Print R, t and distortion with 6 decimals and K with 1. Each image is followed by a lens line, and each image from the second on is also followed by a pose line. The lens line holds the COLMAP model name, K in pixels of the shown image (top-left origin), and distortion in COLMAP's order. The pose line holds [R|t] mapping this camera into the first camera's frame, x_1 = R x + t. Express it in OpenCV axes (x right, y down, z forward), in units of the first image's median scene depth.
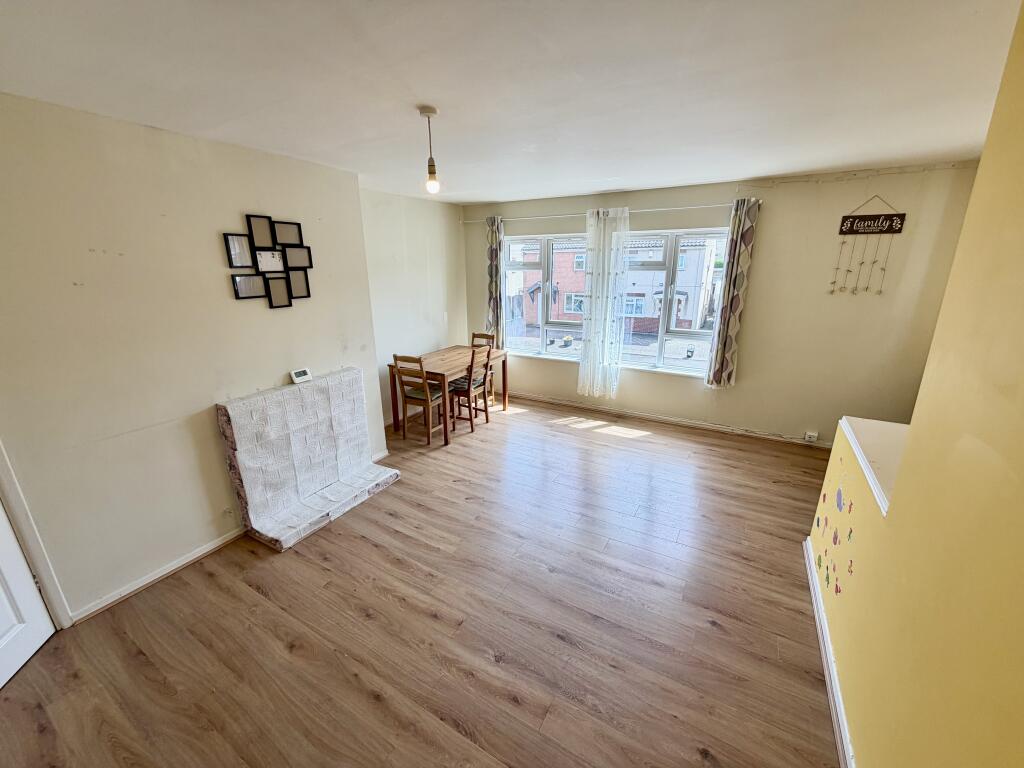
lens RADIAL K [[409.0, 0, 509.8], [0, 409.0, 380.7], [0, 0, 1]] dist [-0.000687, 0.000338]
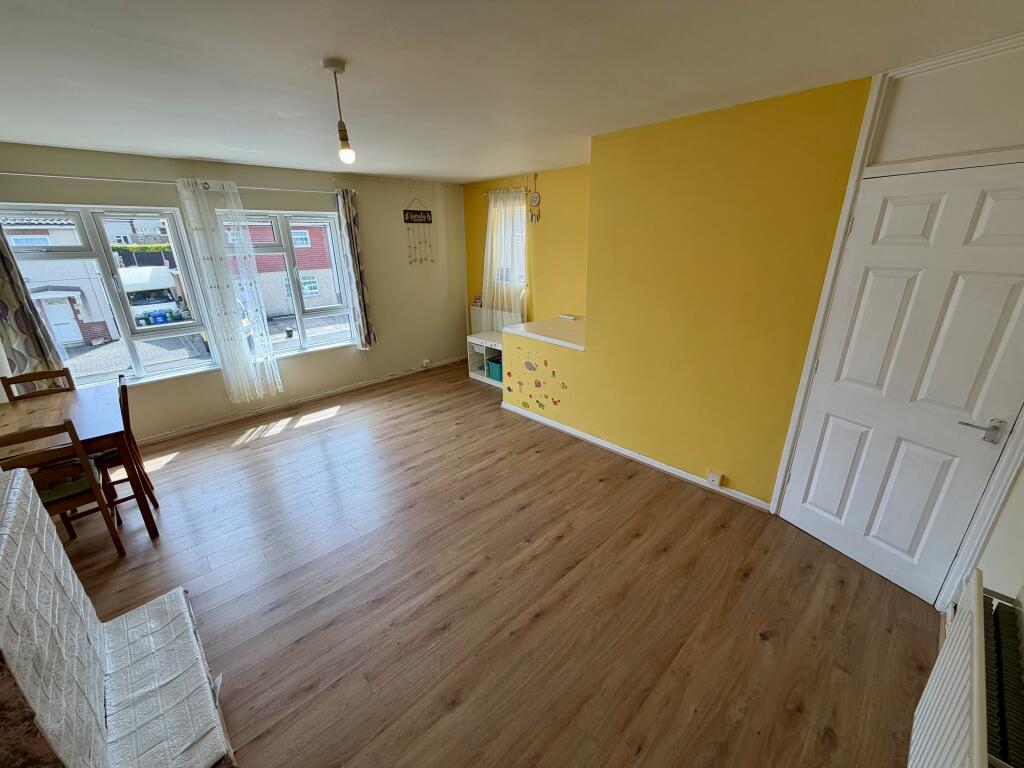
lens RADIAL K [[409.0, 0, 509.1], [0, 409.0, 380.4], [0, 0, 1]] dist [-0.000687, 0.000338]
pose [[0.277539, -0.314708, 0.907707, -0.704510], [0.280466, 0.930208, 0.236754, -0.092168], [-0.918864, 0.188873, 0.346434, 0.316866]]
